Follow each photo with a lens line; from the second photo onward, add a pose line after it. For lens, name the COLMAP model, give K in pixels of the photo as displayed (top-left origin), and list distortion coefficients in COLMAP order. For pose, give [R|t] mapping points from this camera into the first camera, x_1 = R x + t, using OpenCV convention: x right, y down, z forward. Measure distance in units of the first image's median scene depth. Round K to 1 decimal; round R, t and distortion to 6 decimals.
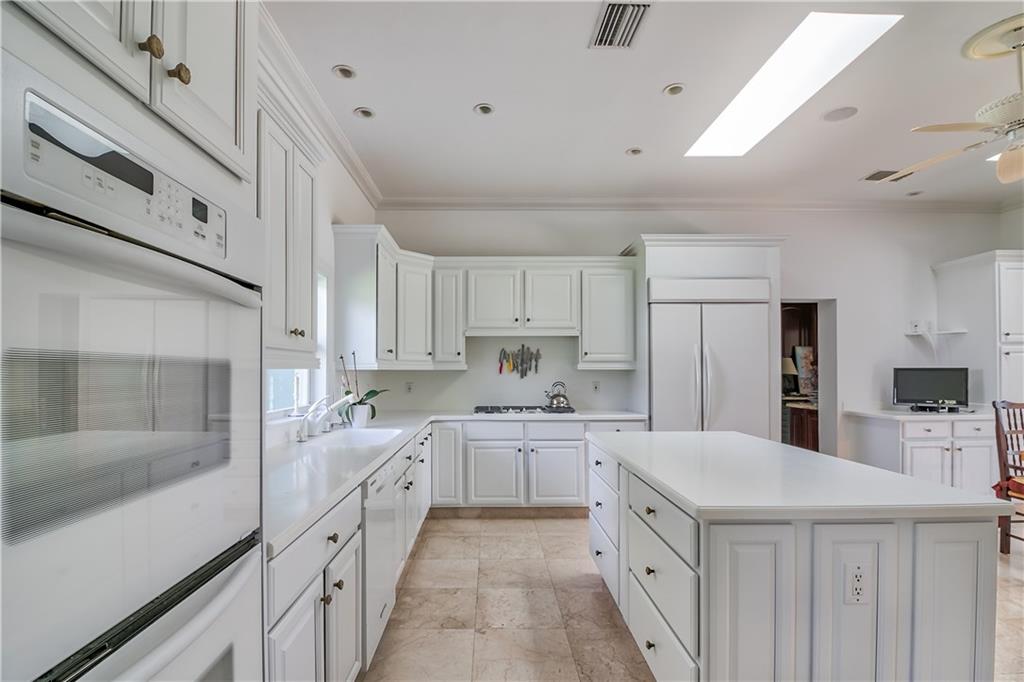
lens RADIAL K [[487.2, 0, 508.9], [0, 487.2, 370.3], [0, 0, 1]] dist [-0.000631, -0.000235]
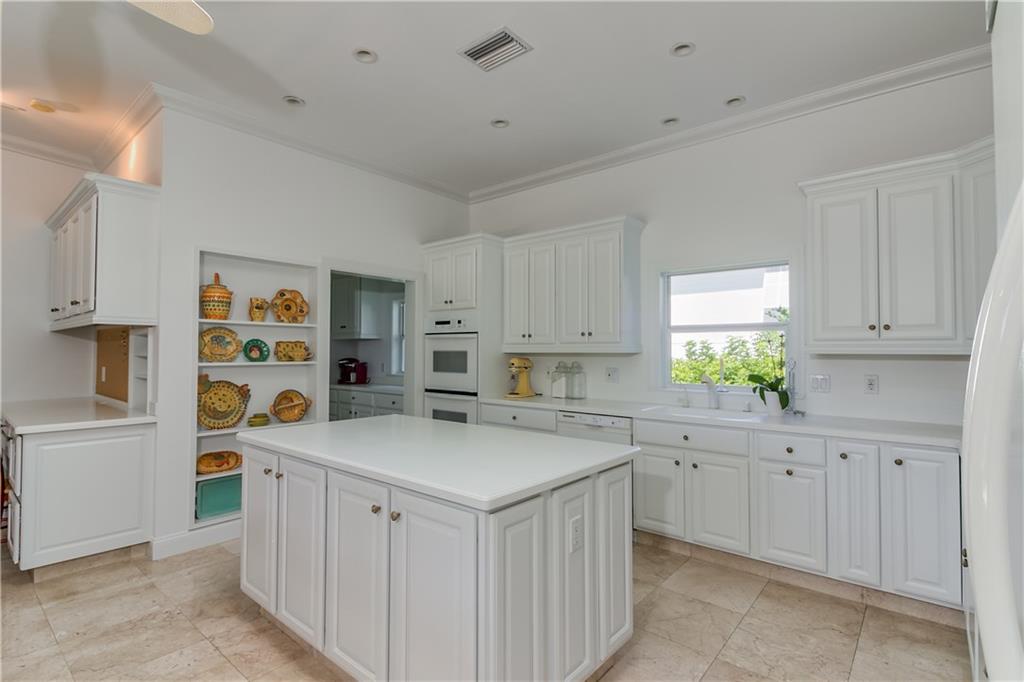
lens RADIAL K [[480.1, 0, 512.0], [0, 480.1, 341.0], [0, 0, 1]] dist [0.001356, -0.000007]
pose [[-0.673258, -0.015132, -0.739253, 0.517766], [-0.001239, 0.999812, -0.019336, -0.005320], [0.739406, -0.012102, -0.673151, 0.913490]]
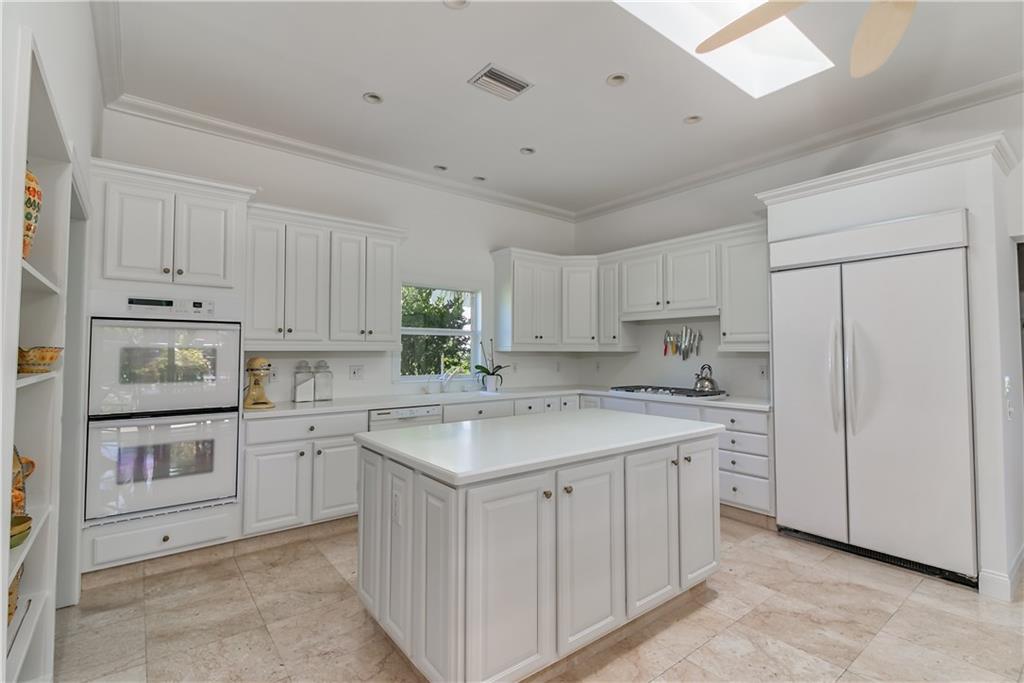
lens RADIAL K [[480.1, 0, 512.0], [0, 480.1, 341.5], [0, 0, 1]] dist [0.001356, -0.000007]
pose [[0.596307, -0.014243, -0.802630, 0.645572], [-0.002892, 0.999798, -0.019890, -0.001437], [0.802751, 0.014182, 0.596145, 0.145344]]
